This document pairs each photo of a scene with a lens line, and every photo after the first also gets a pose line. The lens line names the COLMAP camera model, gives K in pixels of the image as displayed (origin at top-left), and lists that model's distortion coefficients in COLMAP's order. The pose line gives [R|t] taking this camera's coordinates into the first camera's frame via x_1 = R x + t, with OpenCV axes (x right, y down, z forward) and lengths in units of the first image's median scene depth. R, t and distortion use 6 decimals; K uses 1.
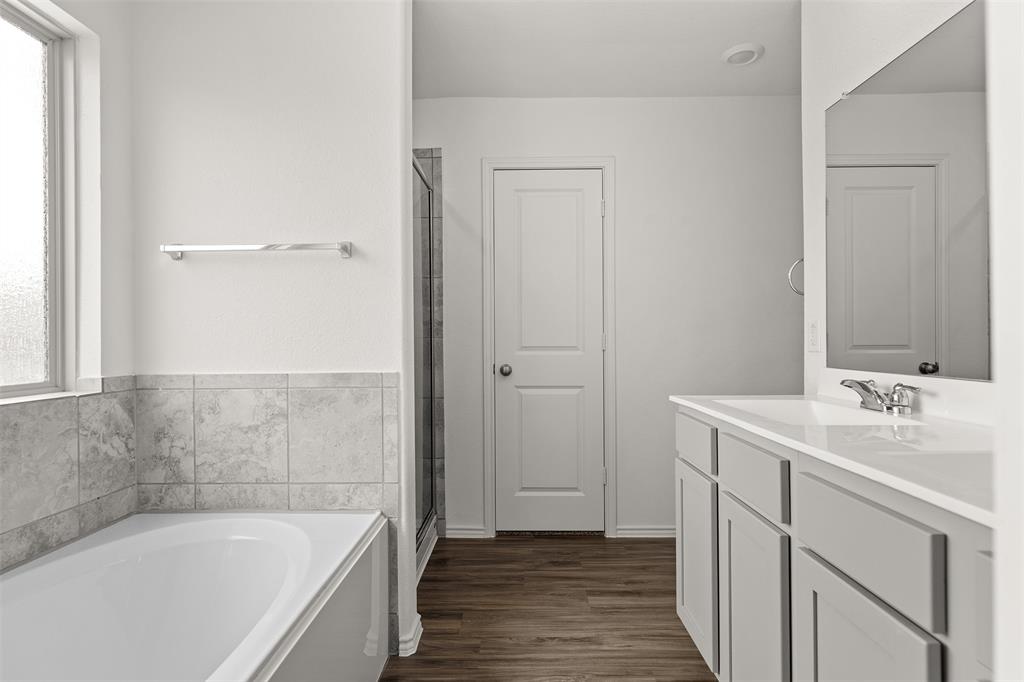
lens RADIAL K [[477.6, 0, 512.0], [0, 477.6, 341.0], [0, 0, 1]] dist [0.000022, -0.000012]
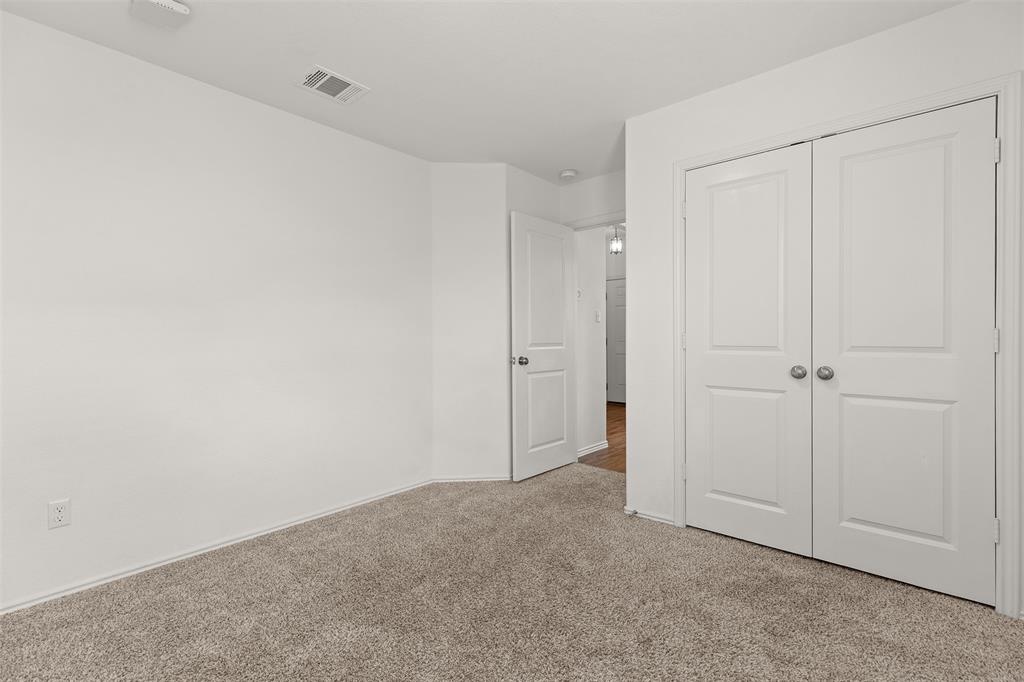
lens RADIAL K [[461.7, 0, 506.0], [0, 461.7, 336.0], [0, 0, 1]] dist [0.001917, 0.000258]
pose [[0.757417, 0.004830, -0.652914, 0.316331], [-0.008490, 0.999961, -0.002452, -0.001596], [0.652876, 0.007401, 0.757428, 0.002897]]
